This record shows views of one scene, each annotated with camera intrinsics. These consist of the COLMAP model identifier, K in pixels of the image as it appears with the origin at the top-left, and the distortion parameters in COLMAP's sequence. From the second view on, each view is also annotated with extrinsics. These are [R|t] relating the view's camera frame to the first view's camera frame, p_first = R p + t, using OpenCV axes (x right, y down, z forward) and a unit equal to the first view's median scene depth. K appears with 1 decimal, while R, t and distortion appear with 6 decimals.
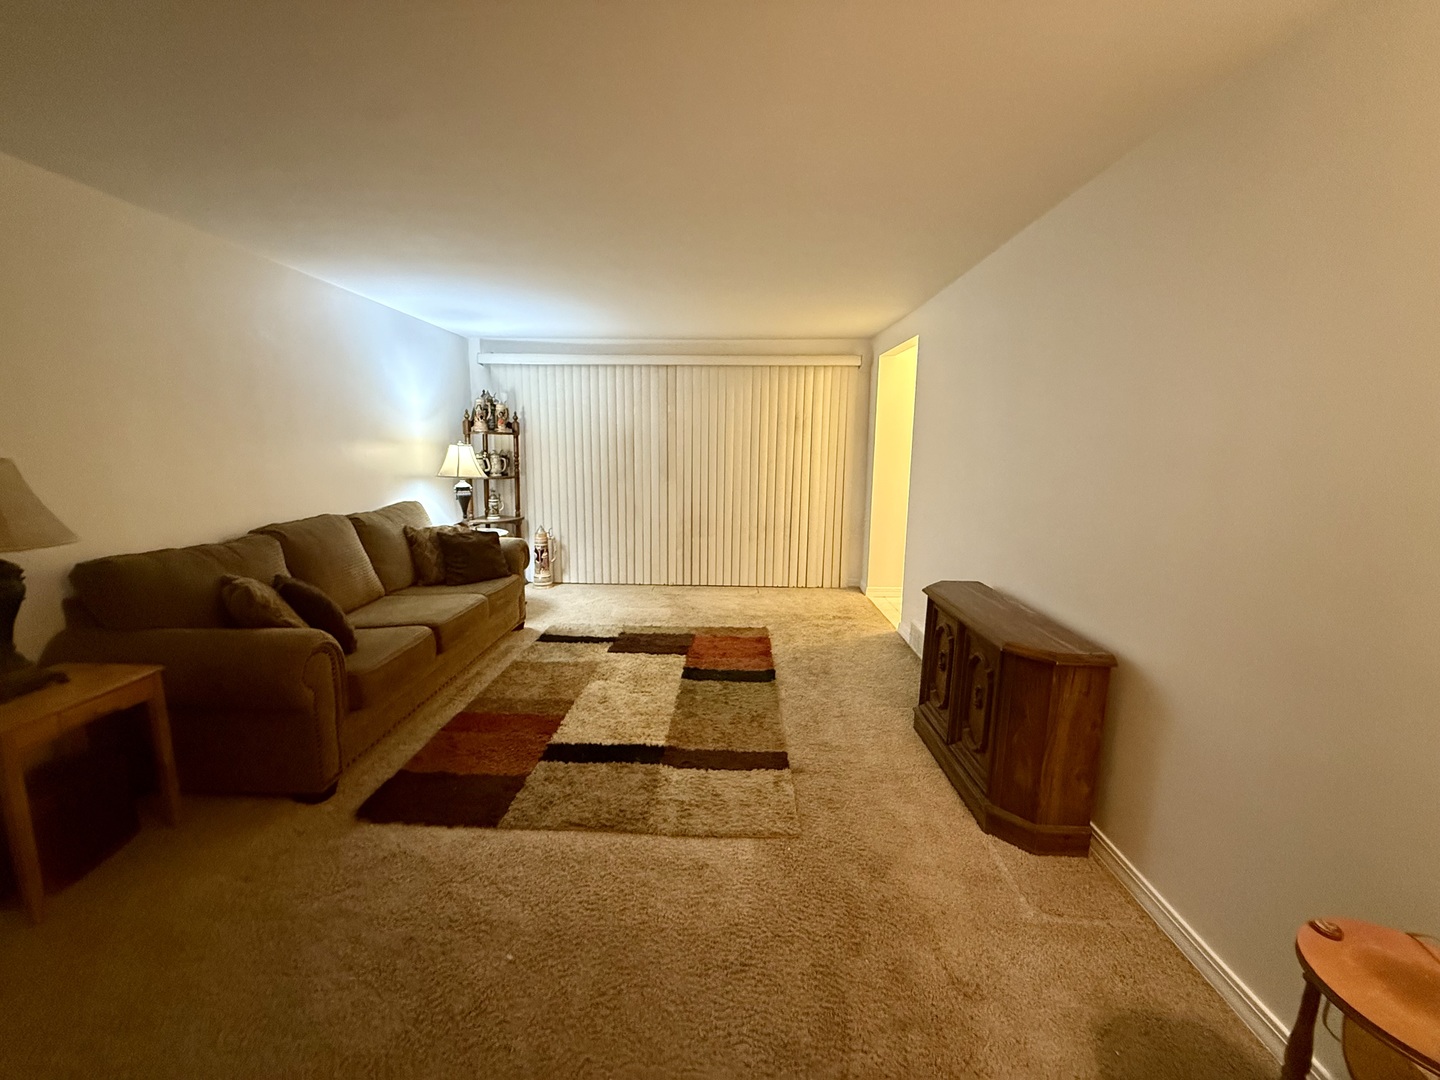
lens RADIAL K [[573.3, 0, 716.4], [0, 573.3, 541.7], [0, 0, 1]] dist [-0.002378, 0.000238]
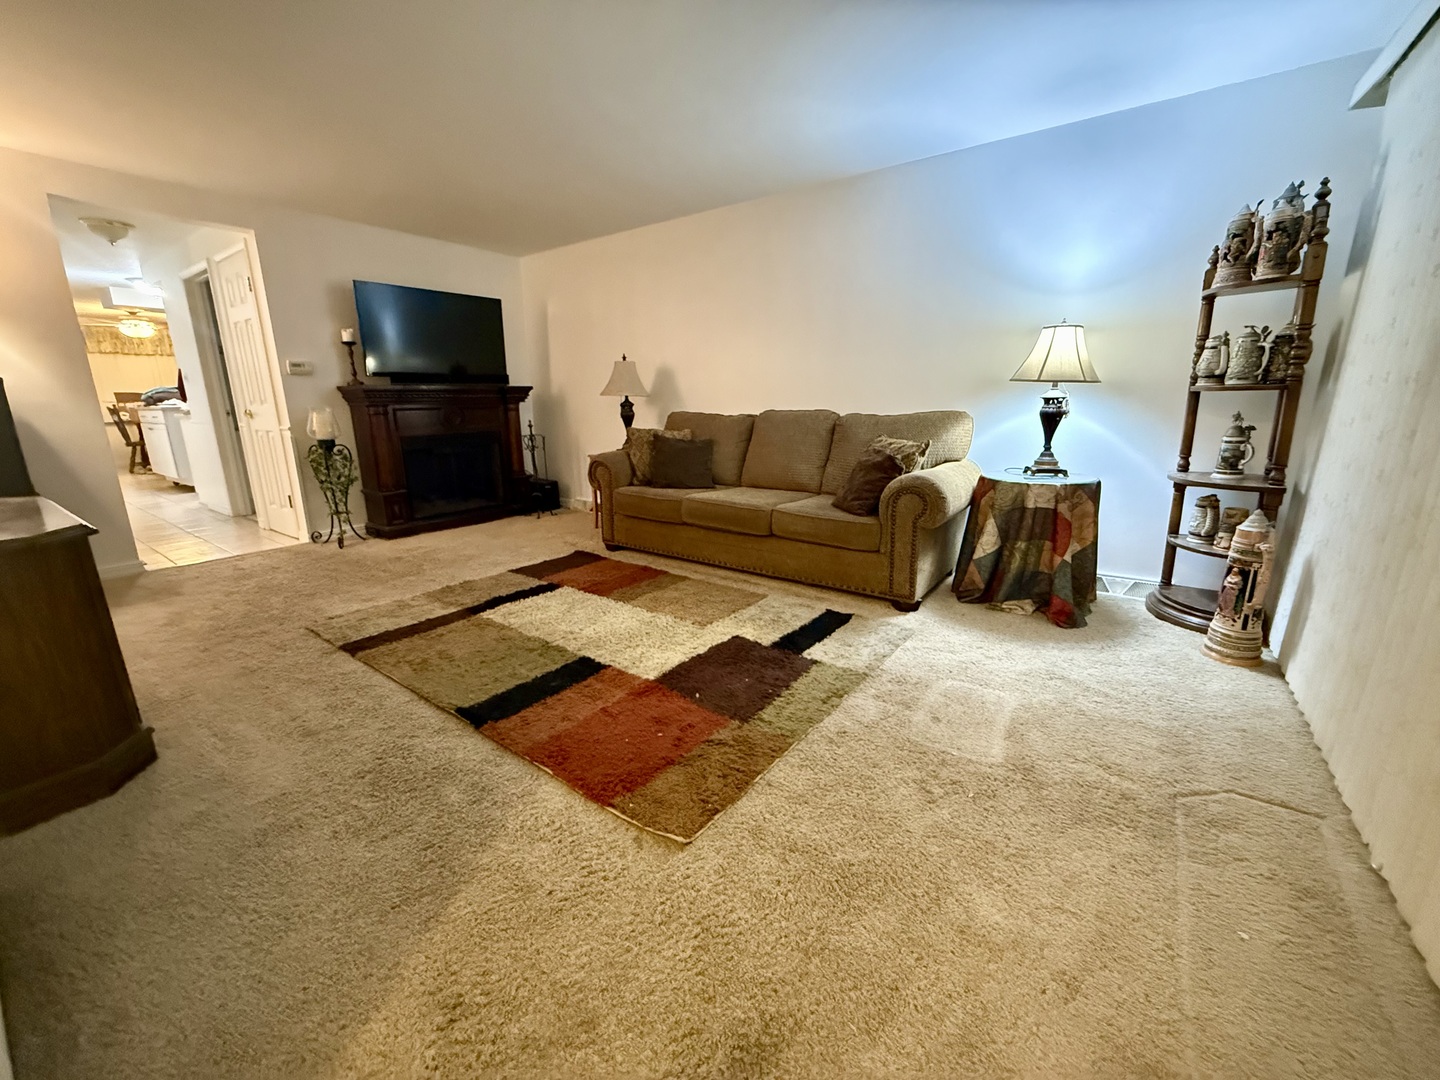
lens RADIAL K [[573.3, 0, 717.3], [0, 573.3, 536.8], [0, 0, 1]] dist [-0.002378, 0.000238]
pose [[-0.563930, 0.199454, -0.801374, 0.363504], [-0.127231, 0.937825, 0.322949, -0.141922], [0.815963, 0.284080, -0.503491, 1.377605]]
